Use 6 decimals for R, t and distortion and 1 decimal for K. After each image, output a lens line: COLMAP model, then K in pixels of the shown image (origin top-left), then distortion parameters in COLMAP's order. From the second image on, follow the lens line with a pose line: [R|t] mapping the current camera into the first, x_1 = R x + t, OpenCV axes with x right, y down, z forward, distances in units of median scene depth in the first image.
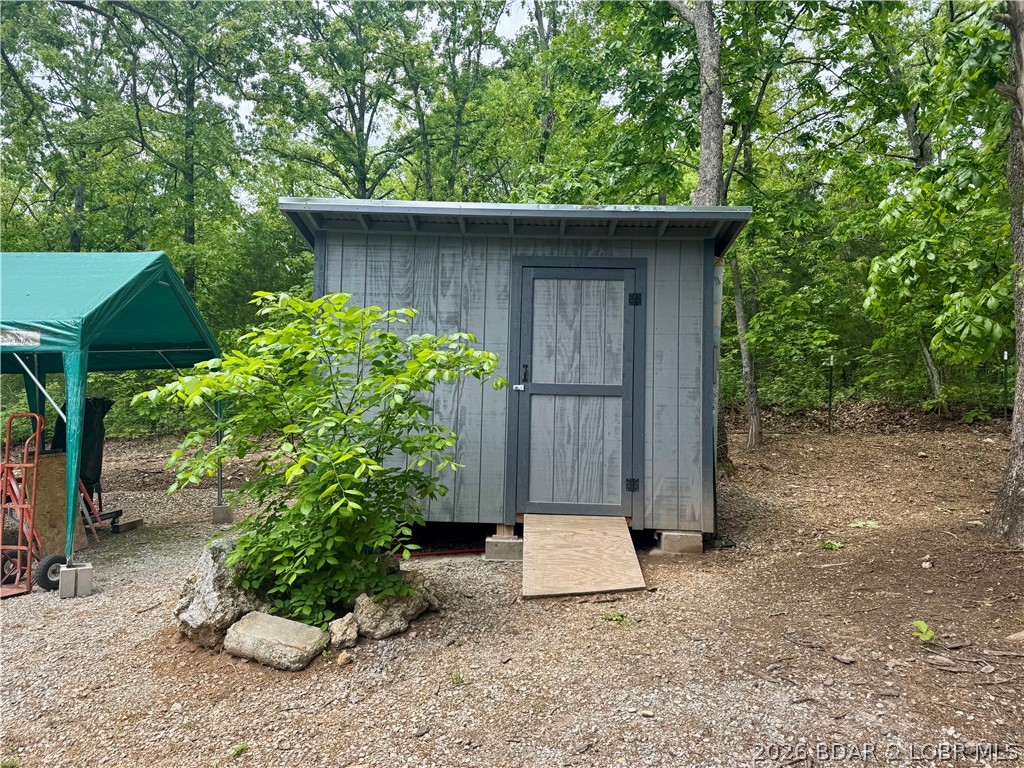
lens RADIAL K [[716.1, 0, 511.7], [0, 716.1, 386.3], [0, 0, 1]] dist [-0.005906, 0.006575]
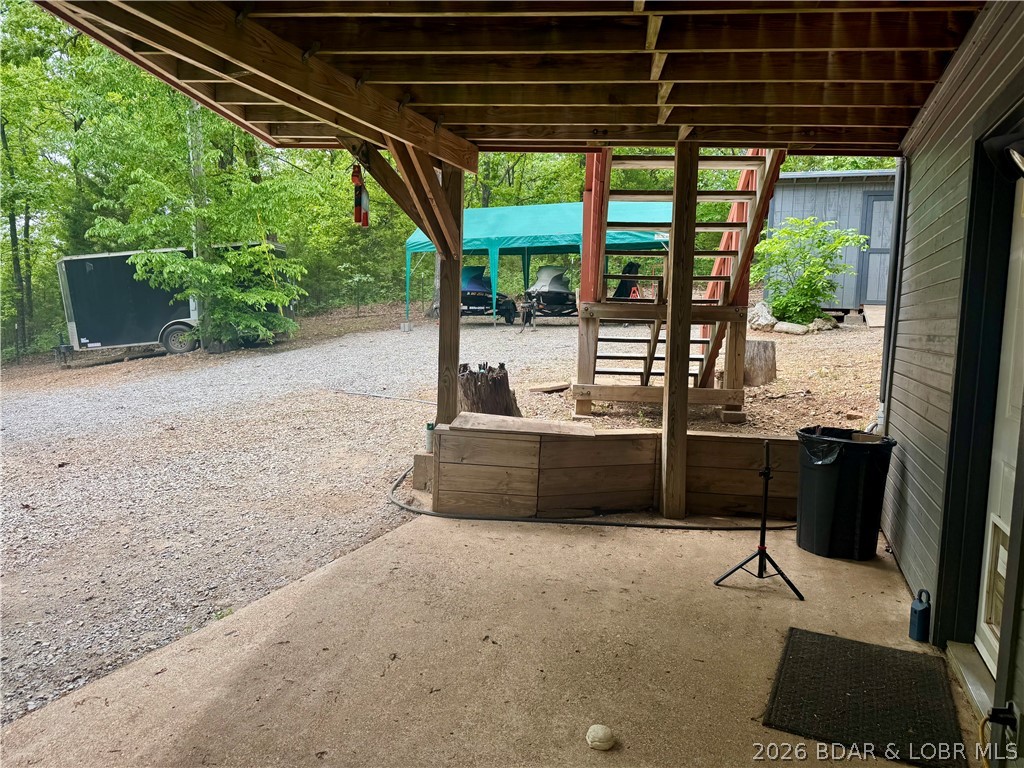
lens RADIAL K [[716.1, 0, 514.1], [0, 716.1, 383.1], [0, 0, 1]] dist [-0.005906, 0.006575]
pose [[0.941296, 0.035409, -0.335721, -0.260456], [0.022797, 0.985547, 0.167864, 0.011153], [0.336813, -0.165663, 0.926884, -1.580140]]
